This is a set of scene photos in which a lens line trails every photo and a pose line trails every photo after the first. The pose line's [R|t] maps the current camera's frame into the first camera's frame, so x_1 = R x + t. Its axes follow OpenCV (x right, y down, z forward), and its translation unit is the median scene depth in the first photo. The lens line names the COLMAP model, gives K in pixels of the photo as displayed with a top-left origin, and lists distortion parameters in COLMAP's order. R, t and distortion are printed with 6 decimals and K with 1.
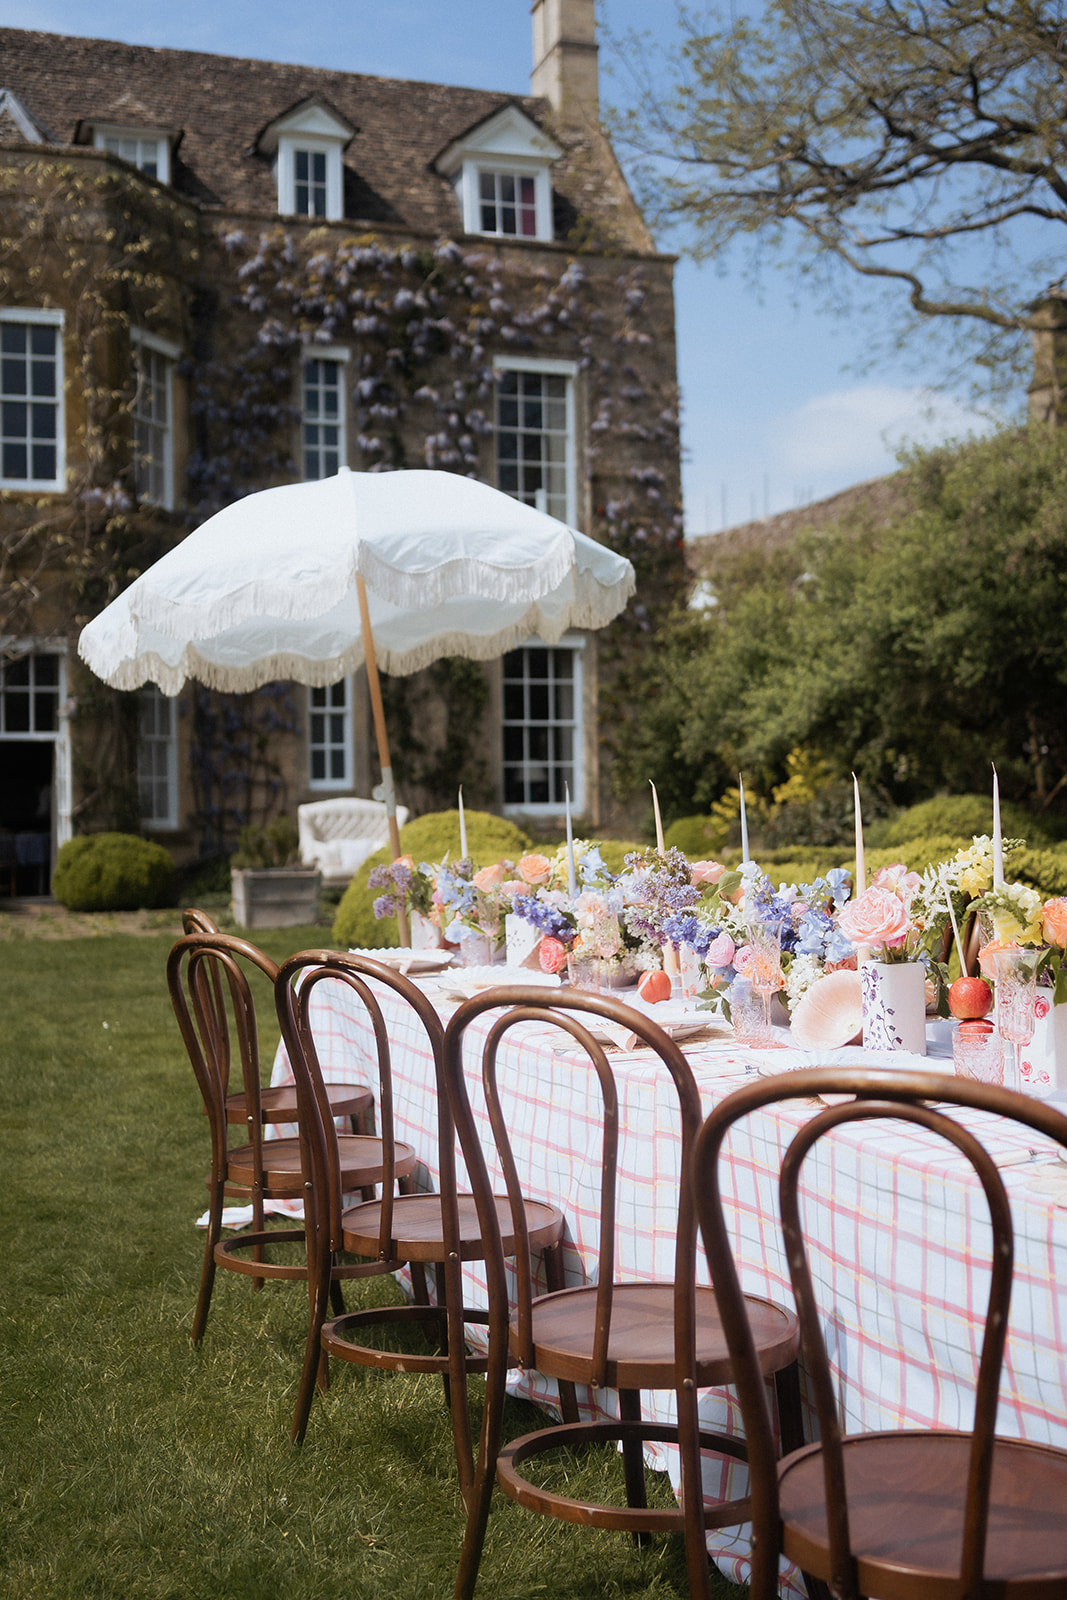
lens RADIAL K [[1830.8, 0, 535.5], [0, 1830.8, 748.5], [0, 0, 1]] dist [0.006196, -0.006541]
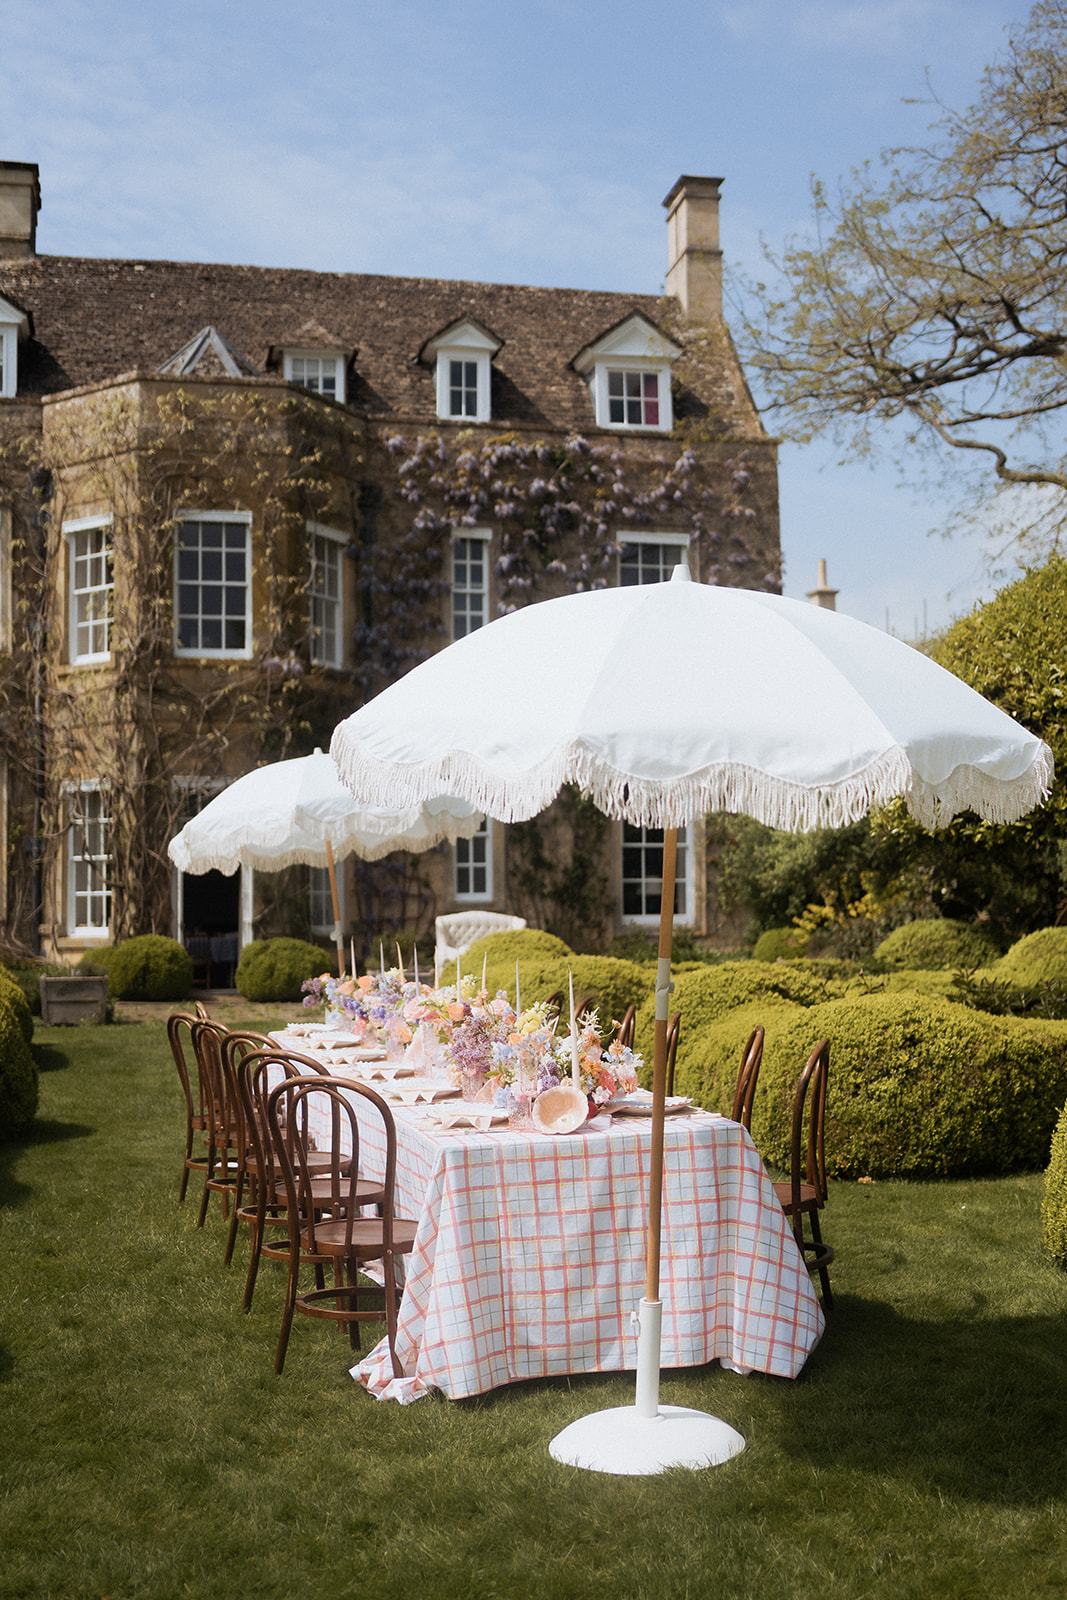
lens RADIAL K [[1787.5, 0, 533.5], [0, 1787.5, 800.0], [0, 0, 1]] dist [0.003194, -0.003317]
pose [[0.992695, 0.002584, -0.120622, 0.064973], [-0.005719, 0.999654, -0.025655, -0.013471], [0.120514, 0.026157, 0.992367, -0.140550]]
